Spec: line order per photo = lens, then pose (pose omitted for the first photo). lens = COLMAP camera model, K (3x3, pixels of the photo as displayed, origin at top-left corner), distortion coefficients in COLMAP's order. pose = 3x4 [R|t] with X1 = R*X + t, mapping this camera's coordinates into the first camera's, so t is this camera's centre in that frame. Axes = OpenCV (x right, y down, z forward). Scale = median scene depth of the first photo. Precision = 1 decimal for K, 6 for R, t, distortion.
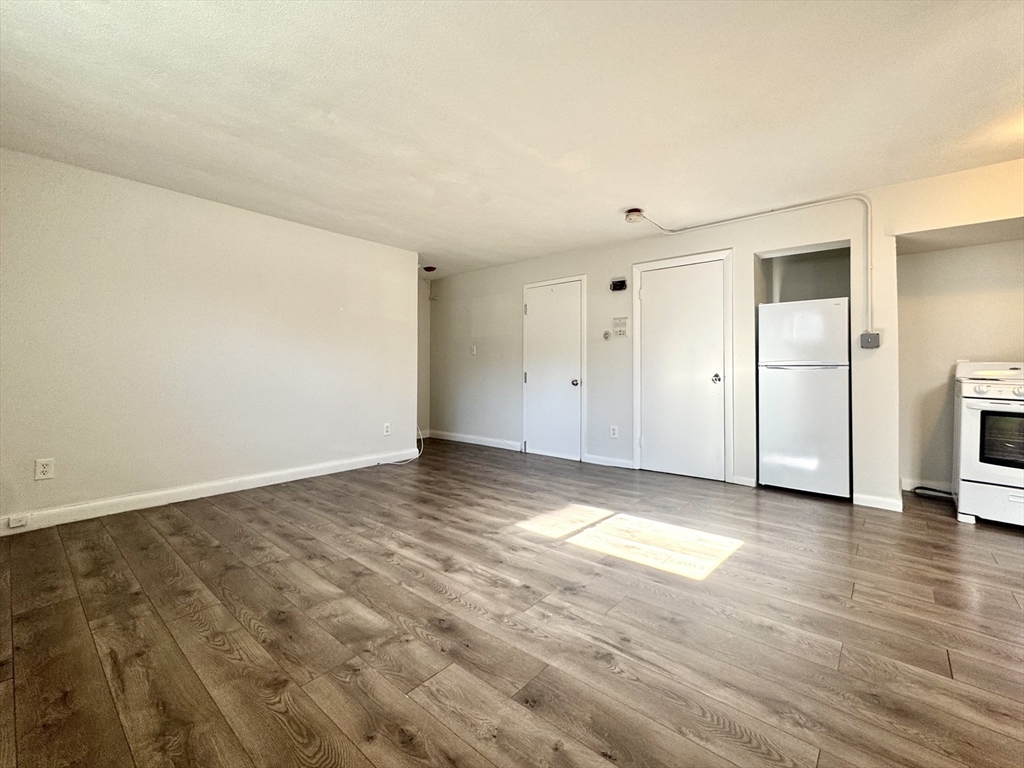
lens RADIAL K [[440.8, 0, 512.2], [0, 440.8, 365.0], [0, 0, 1]] dist [-0.001245, -0.000004]
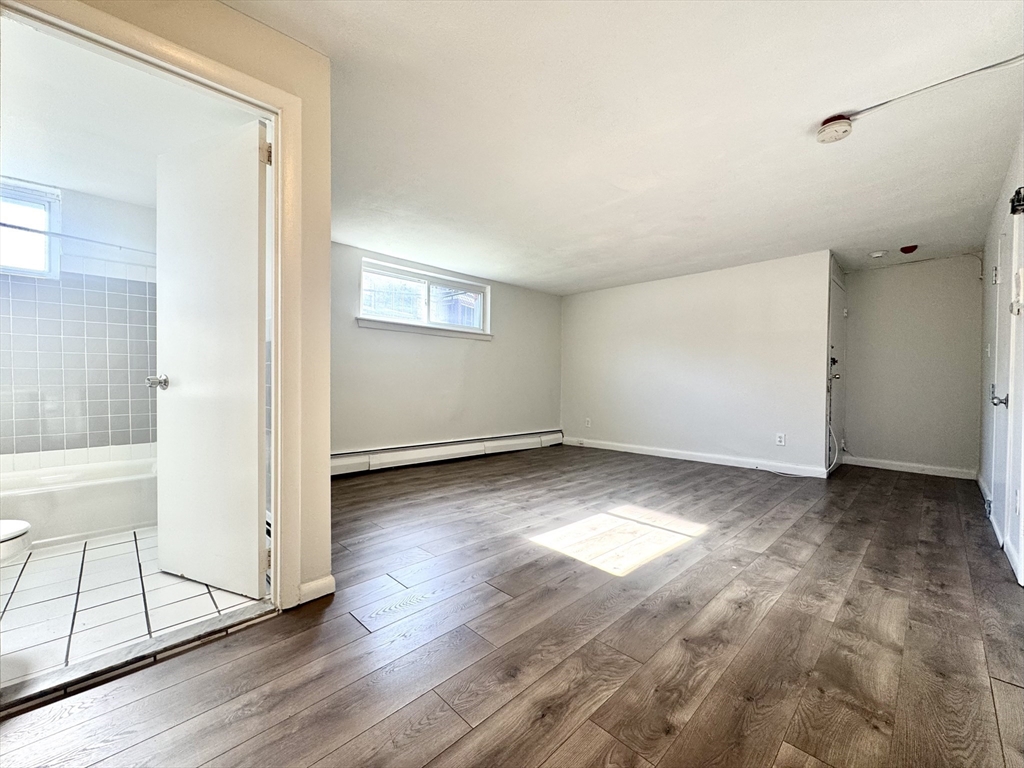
lens RADIAL K [[414.9, 0, 515.7], [0, 414.9, 392.2], [0, 0, 1]] dist [0.000273, 0.000203]
pose [[-0.081016, 0.015567, -0.996591, 1.299076], [-0.000301, 0.999878, 0.015642, 0.040875], [0.996713, 0.001567, -0.081002, 0.853525]]
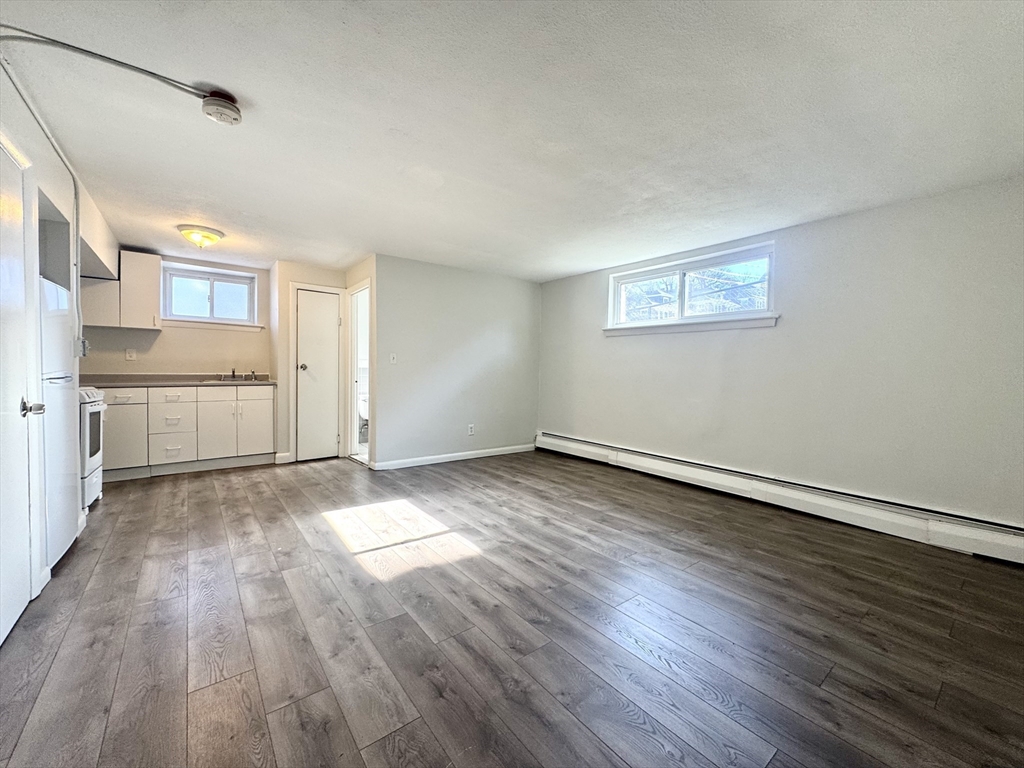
lens RADIAL K [[412.7, 0, 512.0], [0, 412.7, 384.0], [0, 0, 1]] dist [-0.001663, -0.000075]
pose [[-0.981056, -0.024273, 0.192196, -0.251681], [-0.018359, 0.999303, 0.032494, -0.031004], [-0.192850, 0.028350, -0.980819, 2.048062]]
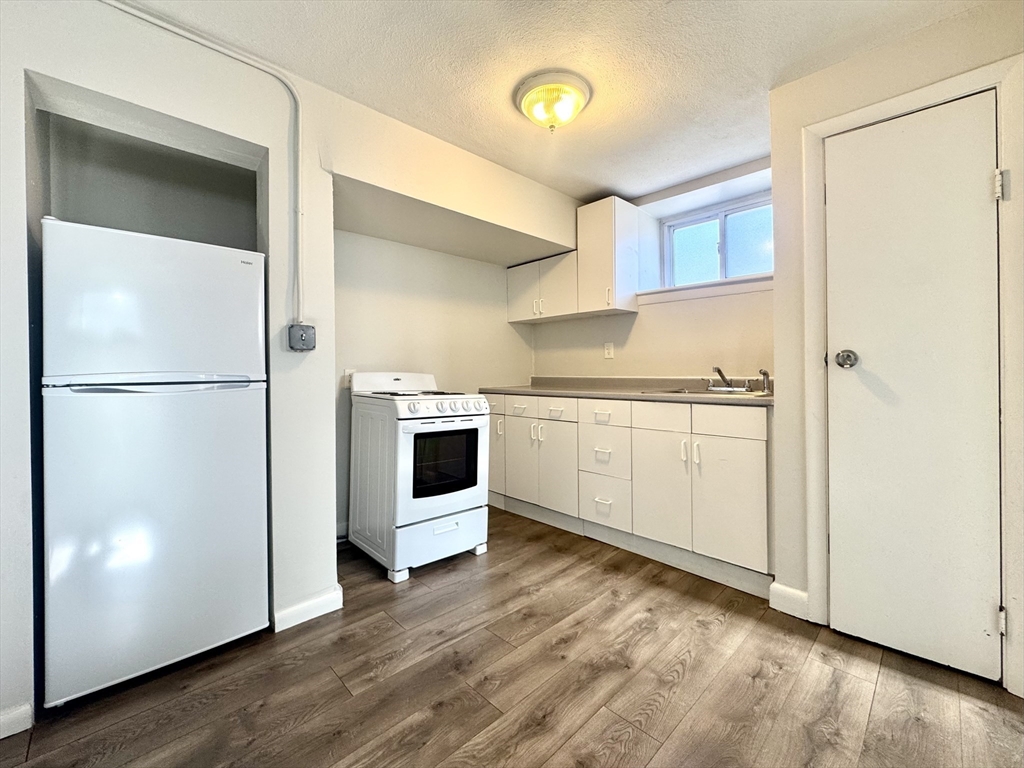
lens RADIAL K [[419.8, 0, 514.3], [0, 419.8, 369.4], [0, 0, 1]] dist [-0.001574, -0.000089]
pose [[0.083818, -0.002254, 0.996479, 0.356100], [0.004004, 0.999990, 0.001926, -0.016332], [-0.996473, 0.003829, 0.083826, 0.839434]]
